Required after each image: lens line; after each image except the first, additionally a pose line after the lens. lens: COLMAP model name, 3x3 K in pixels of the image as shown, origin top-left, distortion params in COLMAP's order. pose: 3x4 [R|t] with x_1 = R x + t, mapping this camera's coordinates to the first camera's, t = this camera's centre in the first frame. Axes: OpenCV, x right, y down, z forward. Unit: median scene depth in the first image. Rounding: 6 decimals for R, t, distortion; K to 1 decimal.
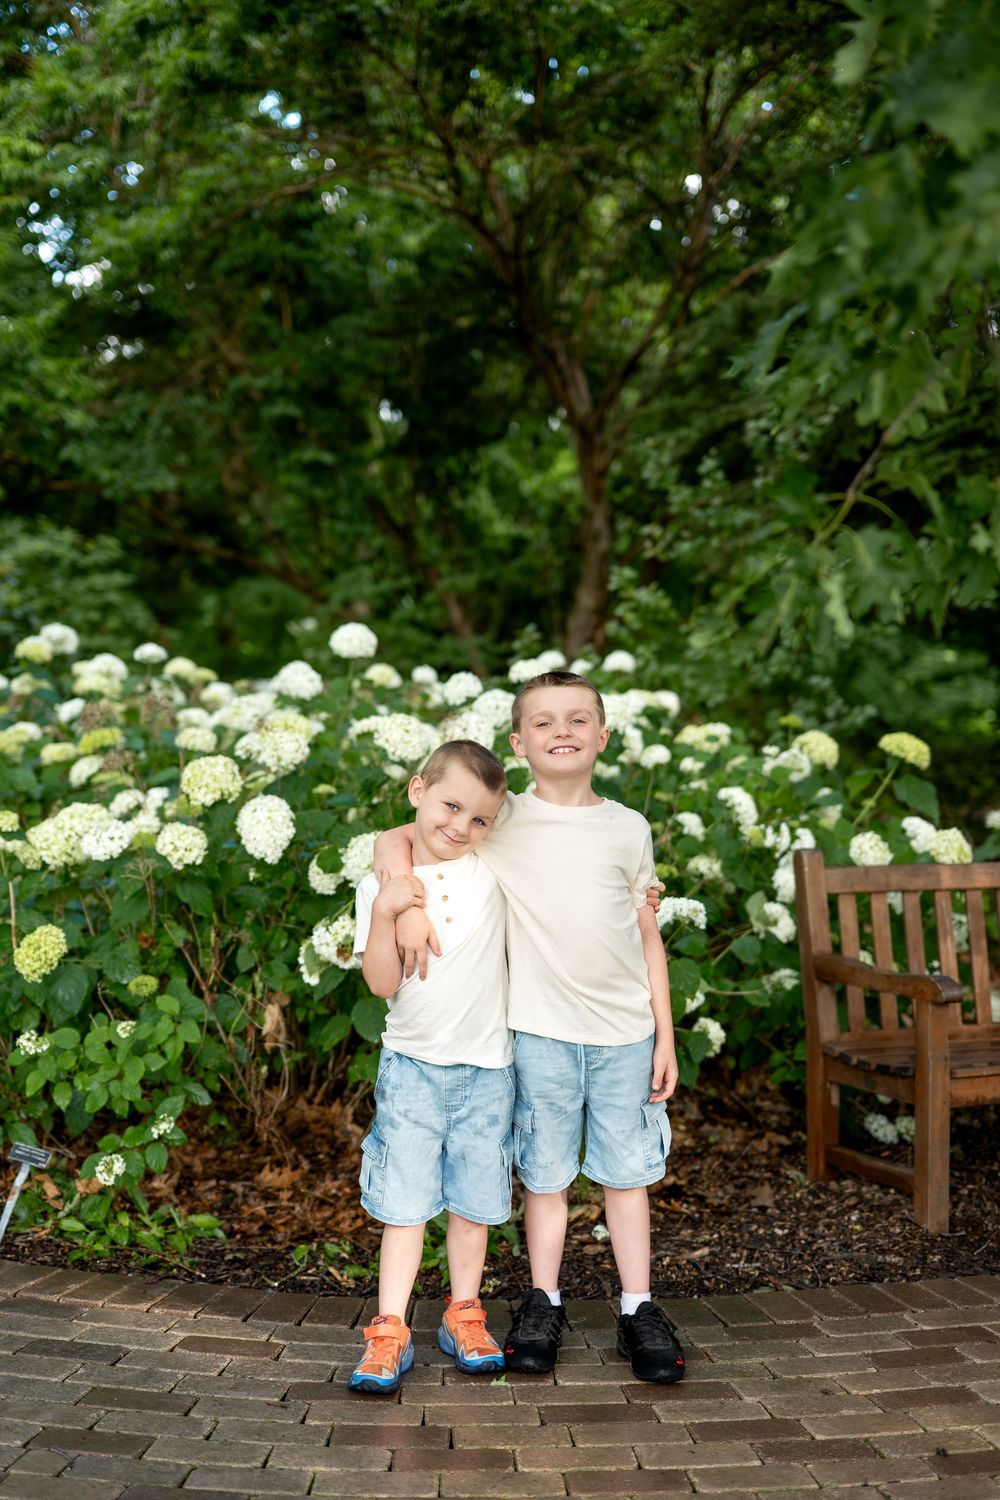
lens RADIAL K [[2026.5, 0, 505.2], [0, 2026.5, 741.0], [0, 0, 1]] dist [-0.012532, 0.000000]
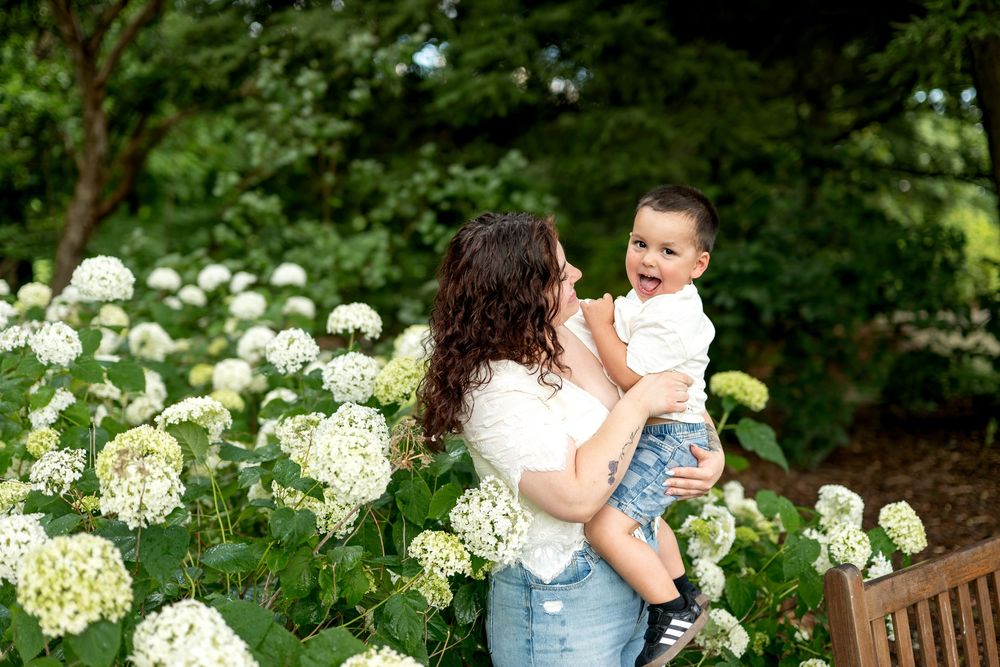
lens RADIAL K [[1351.0, 0, 482.0], [0, 1351.0, 320.6], [0, 0, 1]] dist [-0.012532, 0.000000]
pose [[0.920148, -0.027538, 0.390600, -0.168645], [0.015627, 0.999312, 0.033639, -0.057215], [-0.391258, -0.024849, 0.919945, 0.567111]]
